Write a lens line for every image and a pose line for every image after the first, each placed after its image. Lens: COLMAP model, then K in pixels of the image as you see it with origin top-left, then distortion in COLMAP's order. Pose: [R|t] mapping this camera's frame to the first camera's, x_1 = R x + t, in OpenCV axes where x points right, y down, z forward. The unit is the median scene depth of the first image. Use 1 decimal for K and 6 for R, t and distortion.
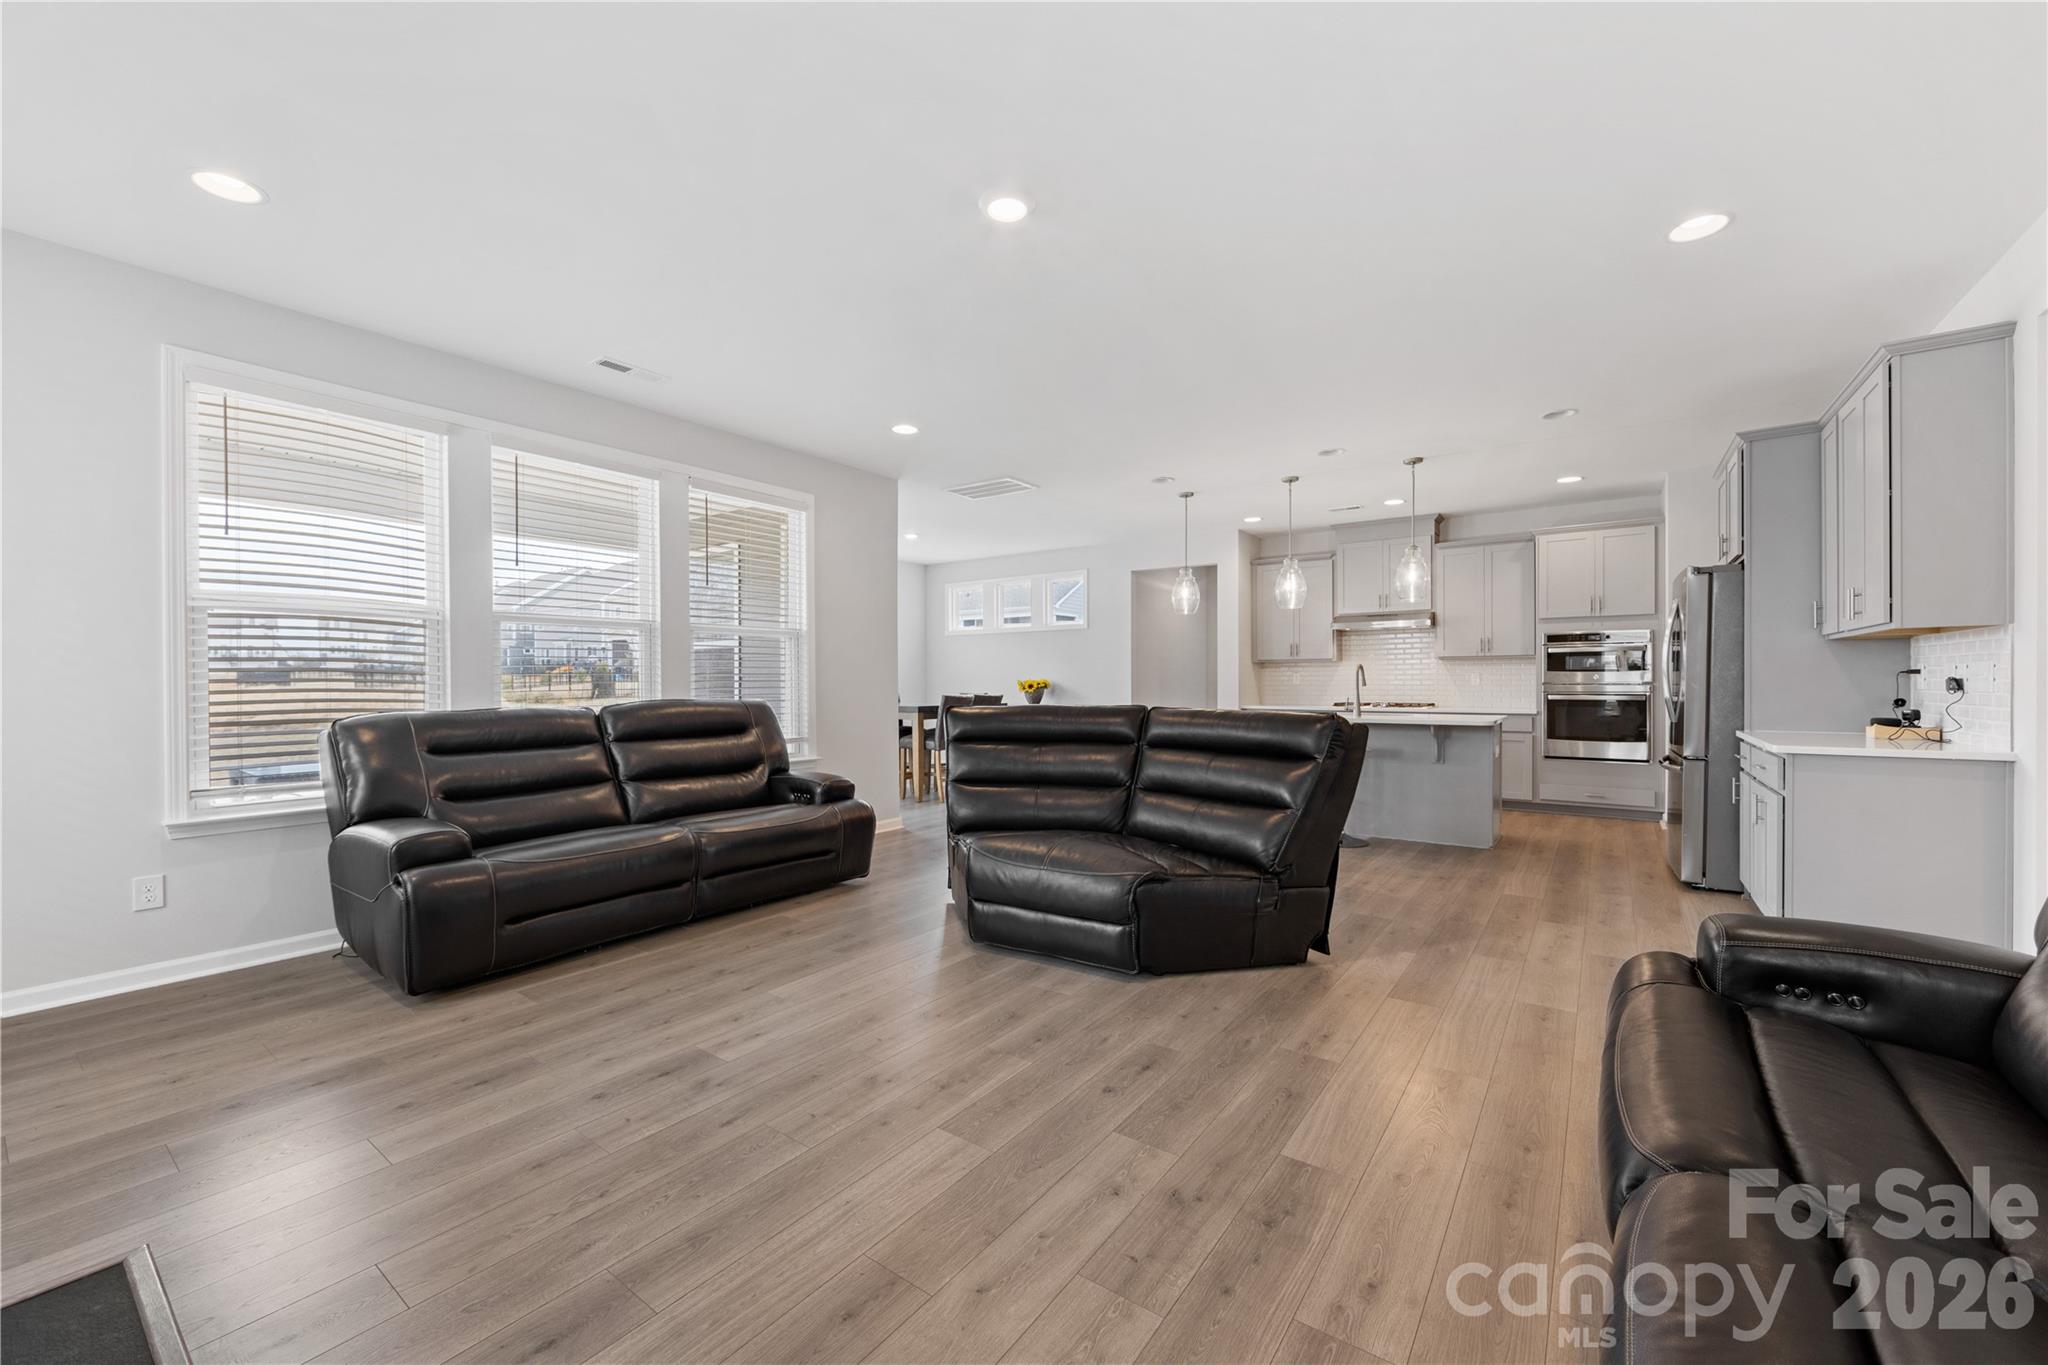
lens RADIAL K [[801.2, 0, 1021.4], [0, 801.2, 687.9], [0, 0, 1]] dist [-0.002372, -0.000229]
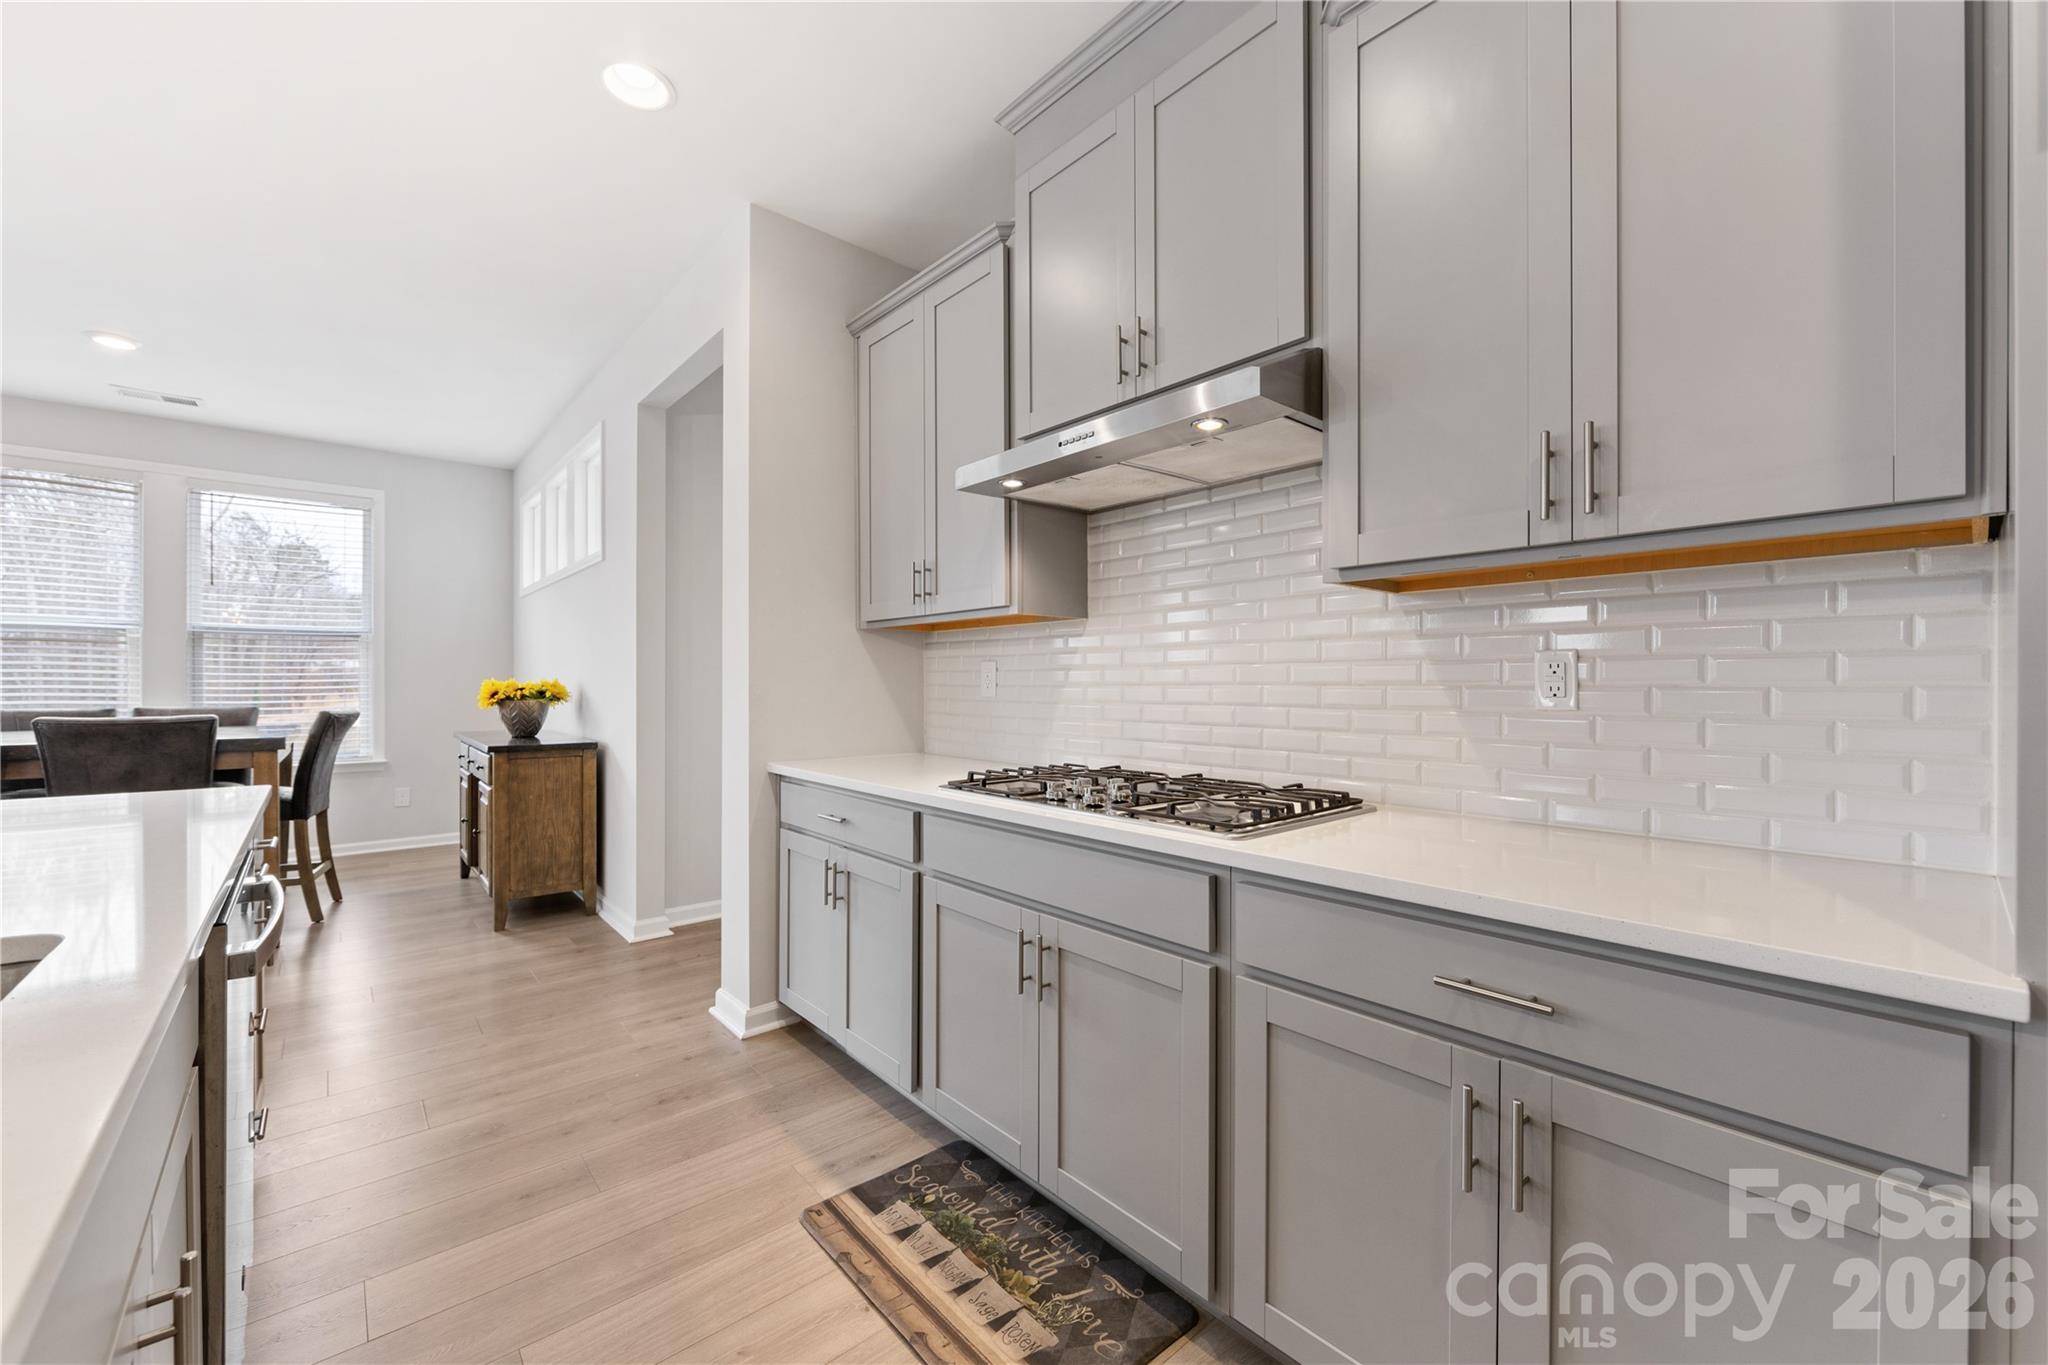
lens RADIAL K [[801.2, 0, 1021.4], [0, 801.2, 687.9], [0, 0, 1]] dist [-0.002372, -0.000229]
pose [[0.974412, 0.005236, -0.224707, 0.554430], [-0.006517, 0.999966, -0.004960, -0.008760], [0.224674, 0.006297, 0.974414, 0.893565]]
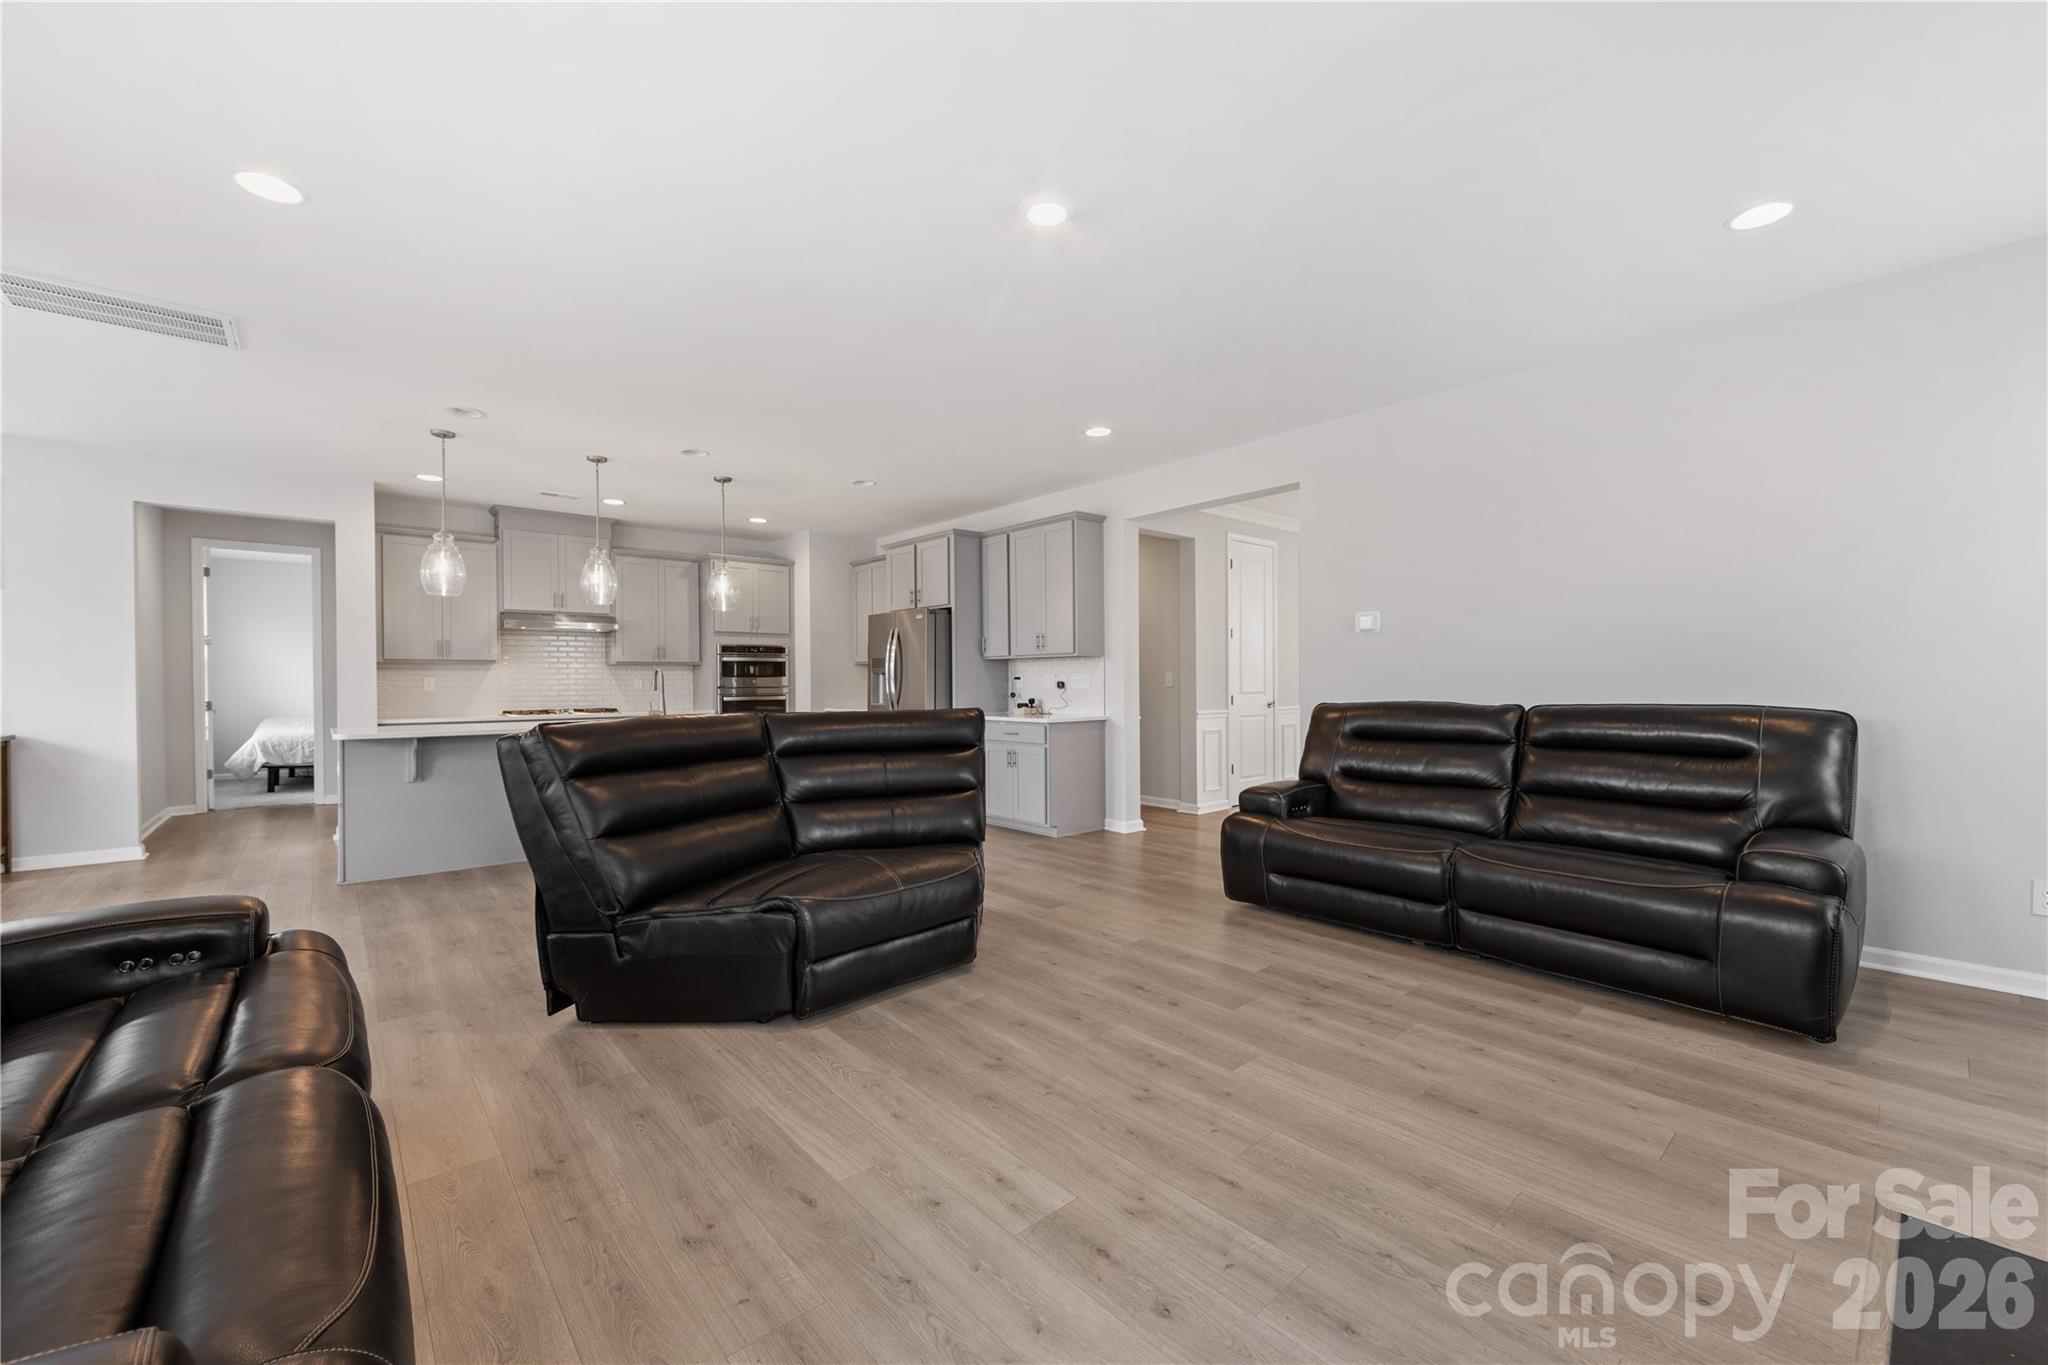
lens RADIAL K [[801.2, 0, 1021.4], [0, 801.2, 687.9], [0, 0, 1]] dist [-0.002372, -0.000229]
pose [[0.218341, -0.005319, 0.975858, -0.398488], [0.013891, 0.999901, 0.002342, -0.001266], [-0.975774, 0.013045, 0.218393, 0.322265]]
